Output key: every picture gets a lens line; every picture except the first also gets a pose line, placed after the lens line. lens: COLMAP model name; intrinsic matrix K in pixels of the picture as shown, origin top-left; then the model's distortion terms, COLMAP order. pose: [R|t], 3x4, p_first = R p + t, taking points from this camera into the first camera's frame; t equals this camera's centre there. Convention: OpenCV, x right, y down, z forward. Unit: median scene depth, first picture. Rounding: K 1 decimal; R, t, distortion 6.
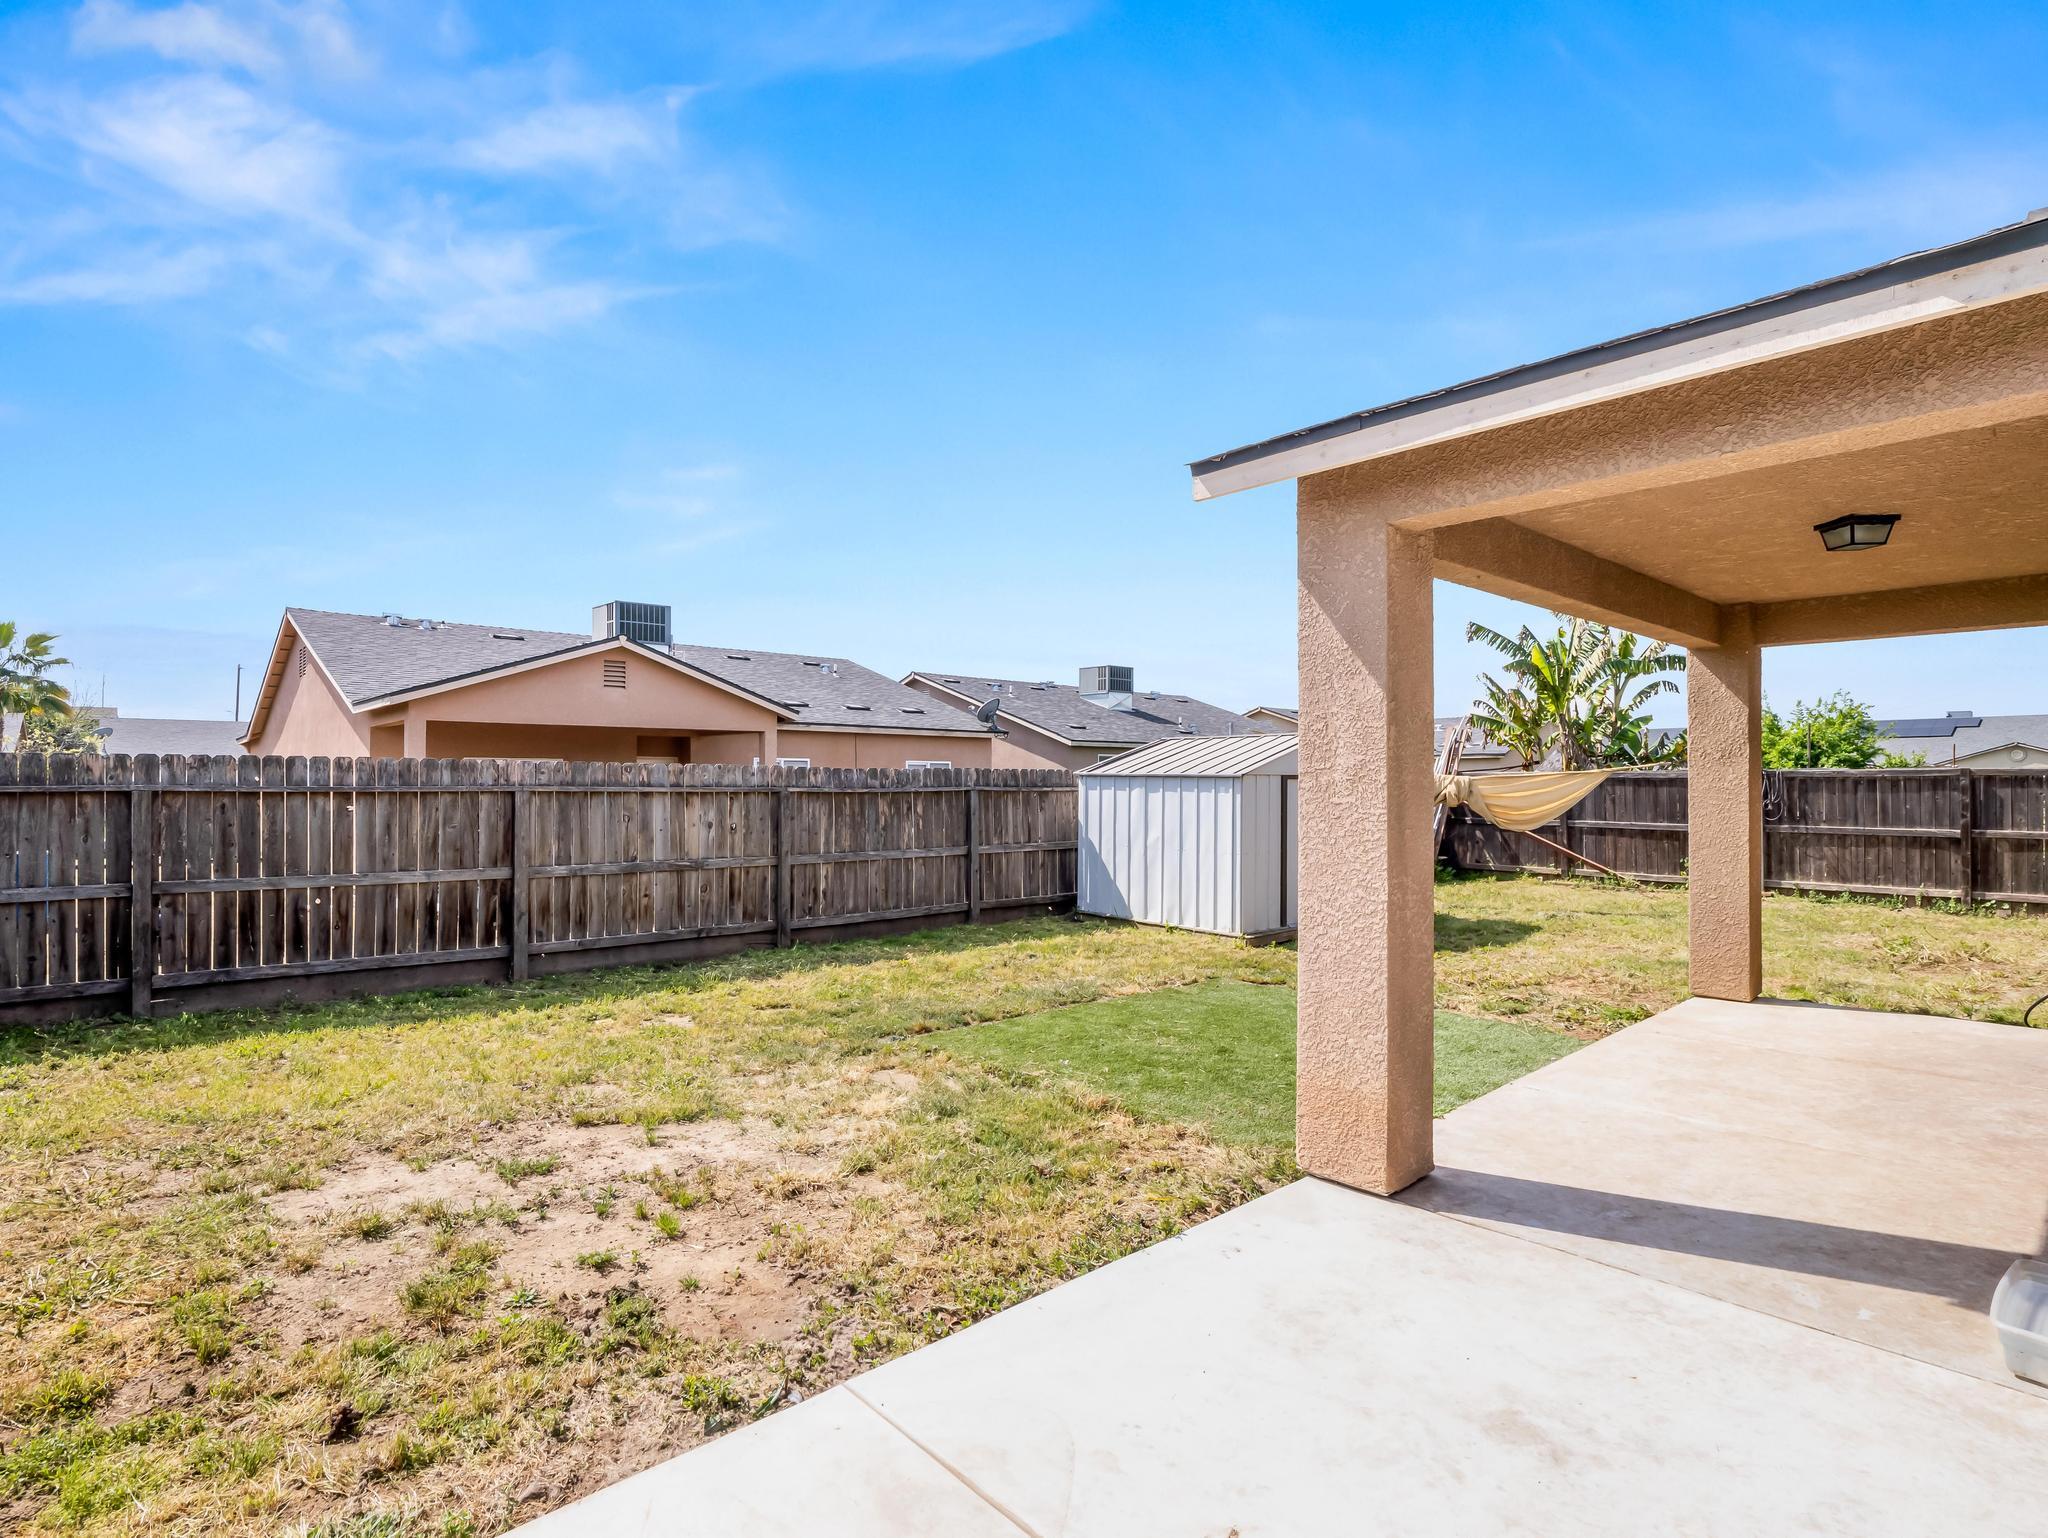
lens RADIAL K [[1051.4, 0, 1014.5], [0, 1051.4, 769.1], [0, 0, 1]] dist [-0.006418, -0.000783]
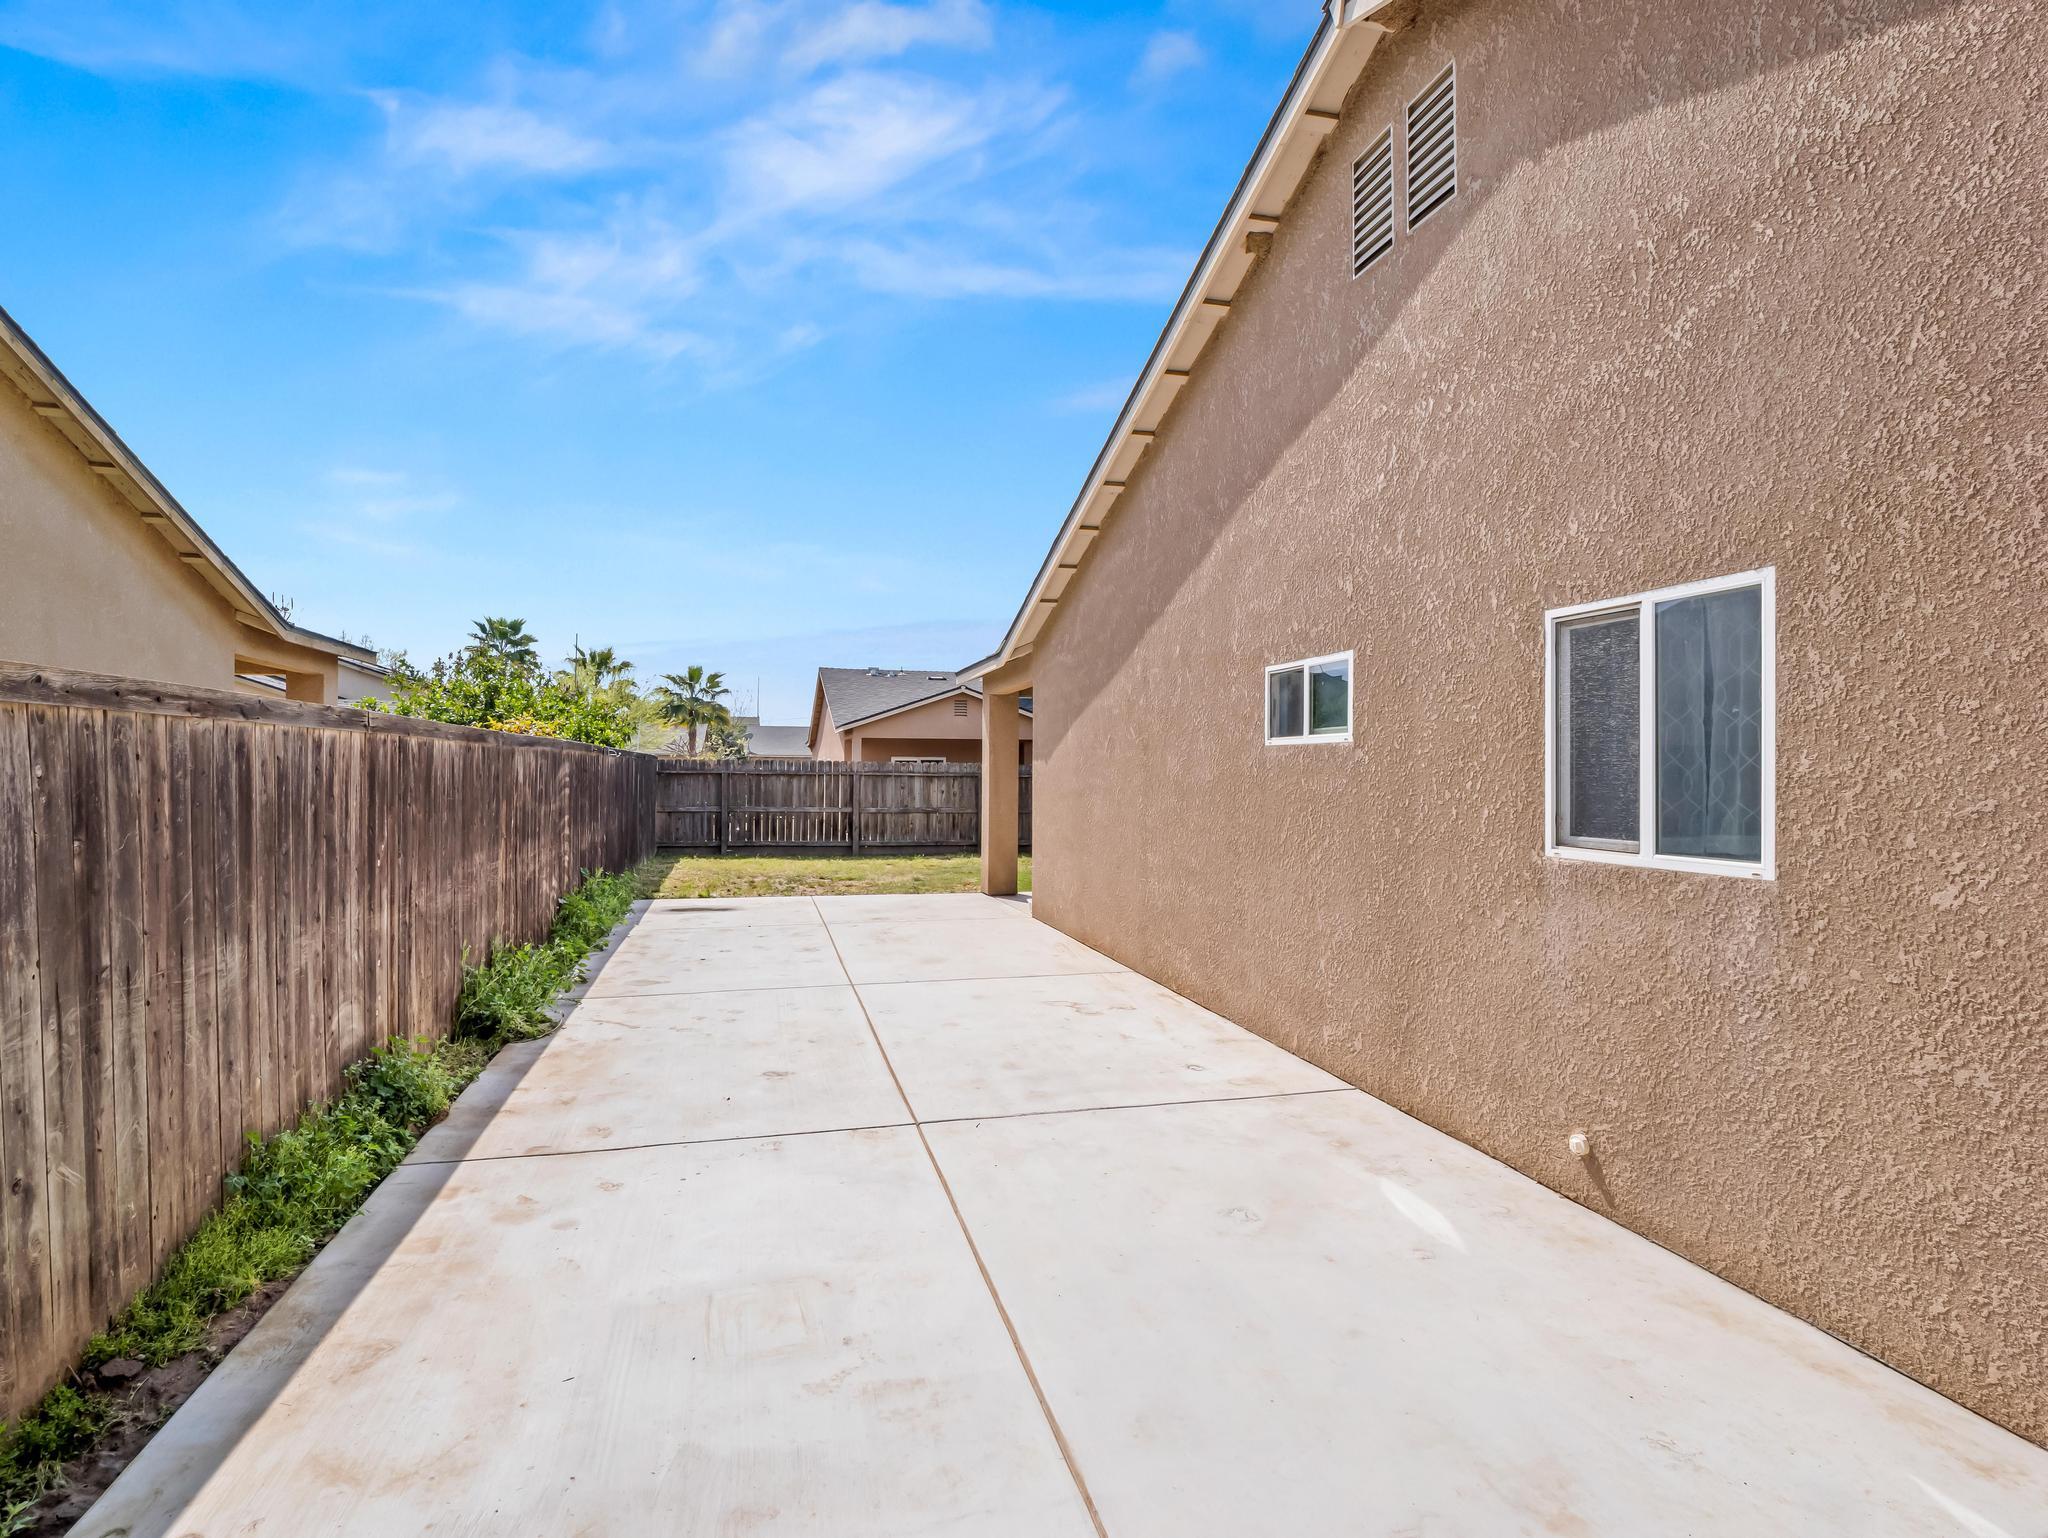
lens RADIAL K [[1051.4, 0, 1030.0], [0, 1051.4, 773.8], [0, 0, 1]] dist [-0.006418, -0.000783]
pose [[0.893051, 0.008040, -0.449884, 0.887081], [-0.001824, 0.999897, 0.014249, -0.014201], [0.449953, -0.011904, 0.892973, -0.870054]]
